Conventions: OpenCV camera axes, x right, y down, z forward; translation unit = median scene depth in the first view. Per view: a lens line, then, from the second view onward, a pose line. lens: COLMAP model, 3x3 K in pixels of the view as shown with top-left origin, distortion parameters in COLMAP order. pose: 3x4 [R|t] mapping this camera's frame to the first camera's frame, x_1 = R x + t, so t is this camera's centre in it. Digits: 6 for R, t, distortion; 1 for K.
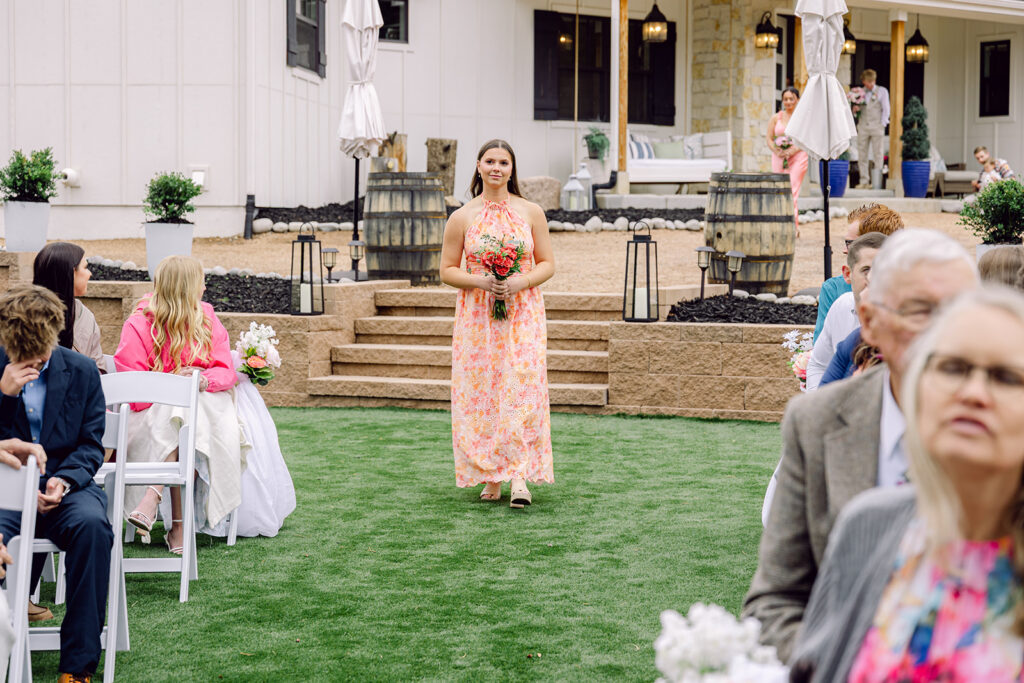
lens RADIAL K [[1967.4, 0, 512.0], [0, 1967.4, 341.5], [0, 0, 1]] dist [-0.005863, 0.097871]
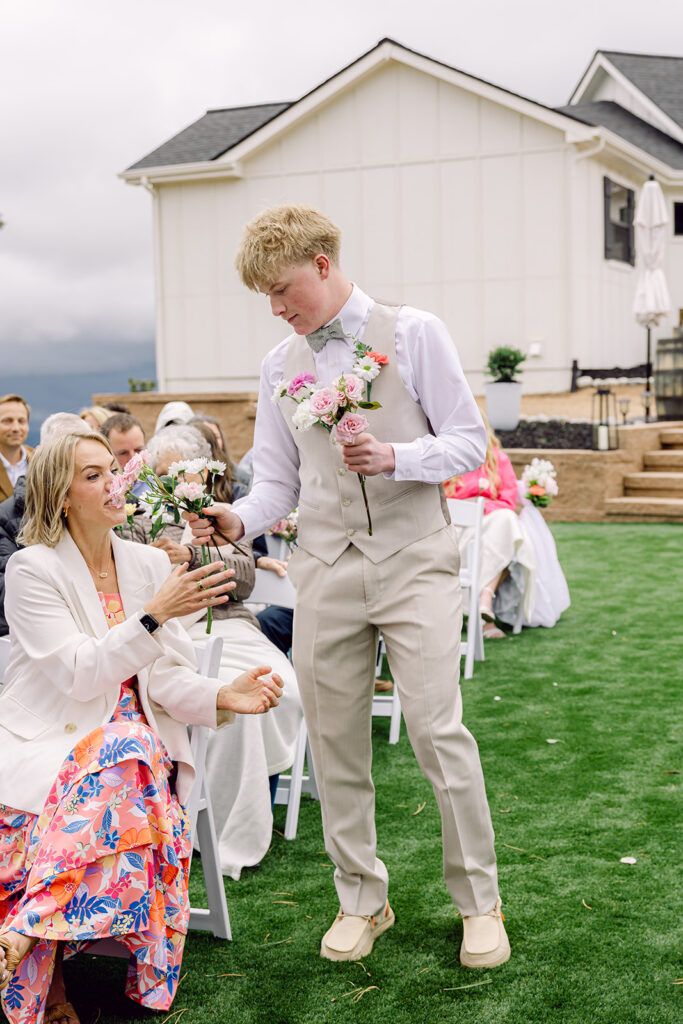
lens RADIAL K [[1457.5, 0, 341.5], [0, 1457.5, 512.0], [0, 0, 1]] dist [0.000092, 0.006727]
pose [[0.952363, -0.002868, -0.304954, 0.022378], [0.011834, 0.999550, 0.027555, -0.001865], [0.304738, -0.029851, 0.951968, 0.033221]]
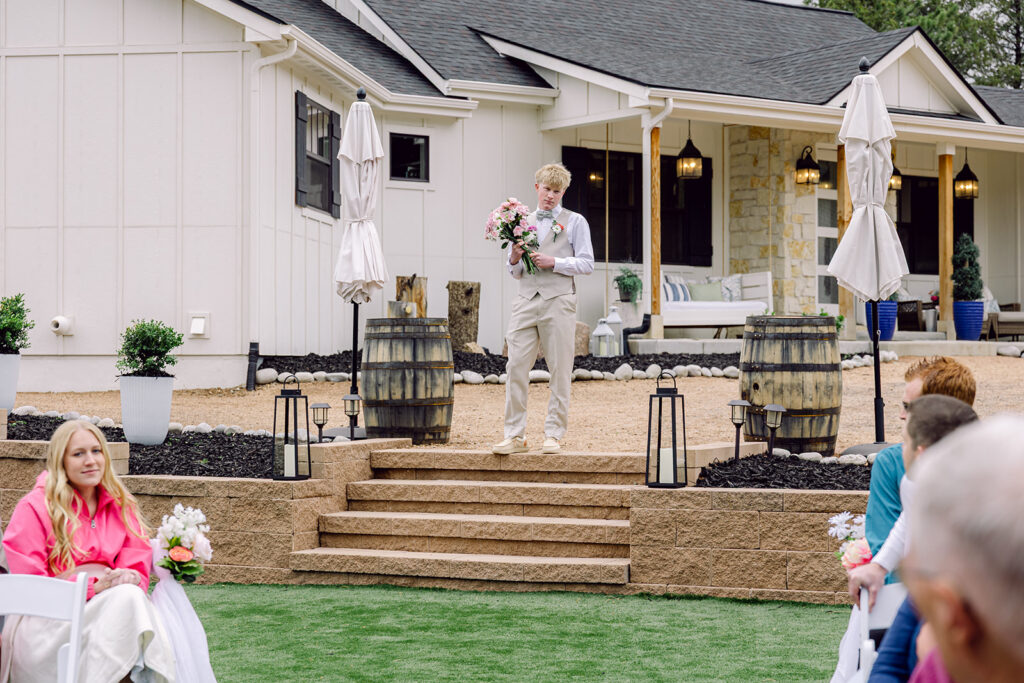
lens RADIAL K [[1967.4, 0, 512.0], [0, 1967.4, 341.5], [0, 0, 1]] dist [-0.005863, 0.097871]
pose [[0.999719, -0.007018, -0.022632, 0.015311], [0.005358, 0.997347, -0.072600, -0.010274], [0.023081, 0.072458, 0.997104, 0.109430]]
